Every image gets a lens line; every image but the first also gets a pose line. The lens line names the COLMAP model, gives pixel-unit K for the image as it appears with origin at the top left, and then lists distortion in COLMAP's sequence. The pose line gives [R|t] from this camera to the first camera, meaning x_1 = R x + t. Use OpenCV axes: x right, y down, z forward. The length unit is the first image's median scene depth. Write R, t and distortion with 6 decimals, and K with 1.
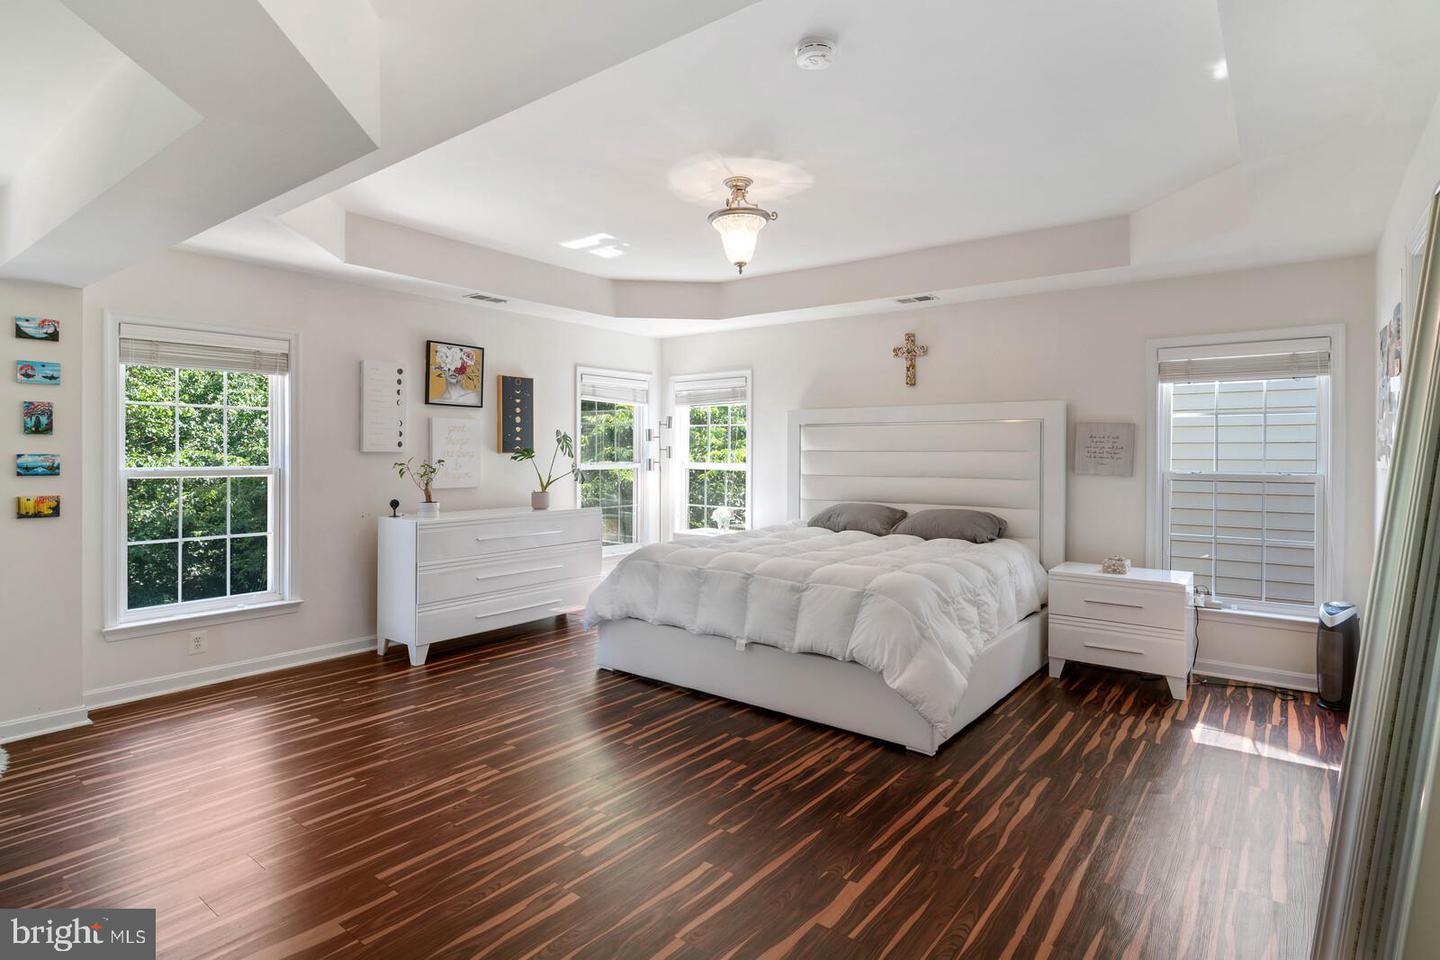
lens RADIAL K [[751.9, 0, 715.6], [0, 751.9, 451.8], [0, 0, 1]] dist [-0.004634, -0.000460]
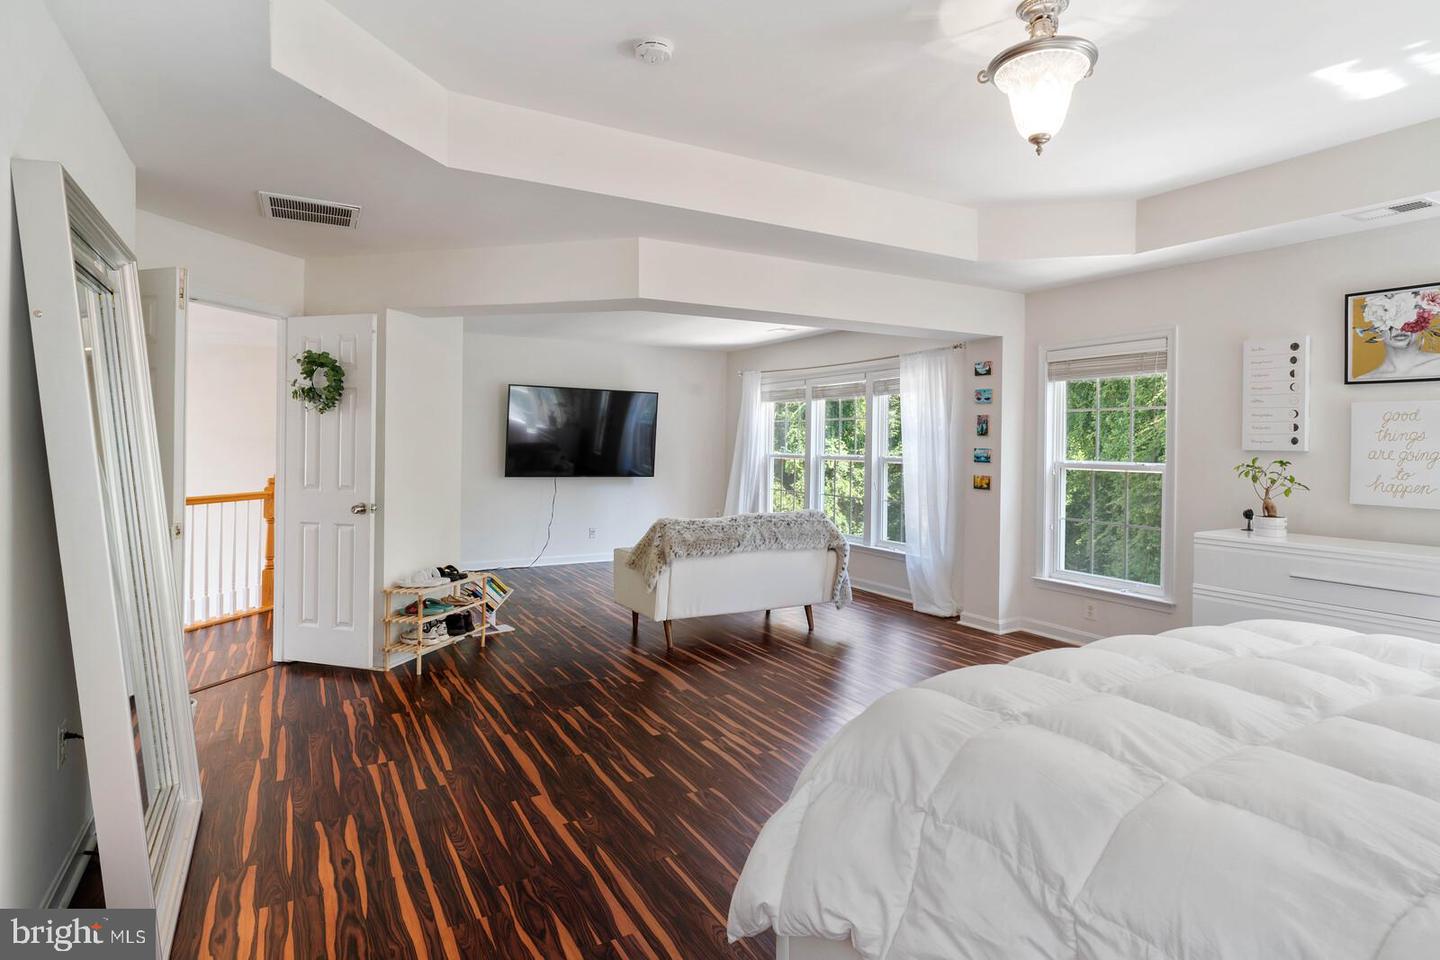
lens RADIAL K [[769.5, 0, 718.3], [0, 769.5, 439.8], [0, 0, 1]] dist [-0.006790, -0.000441]
pose [[-0.391862, -0.011084, -0.919957, 0.619418], [-0.013040, 0.999894, -0.006493, 0.001863], [0.919932, 0.009452, -0.391965, 0.885088]]
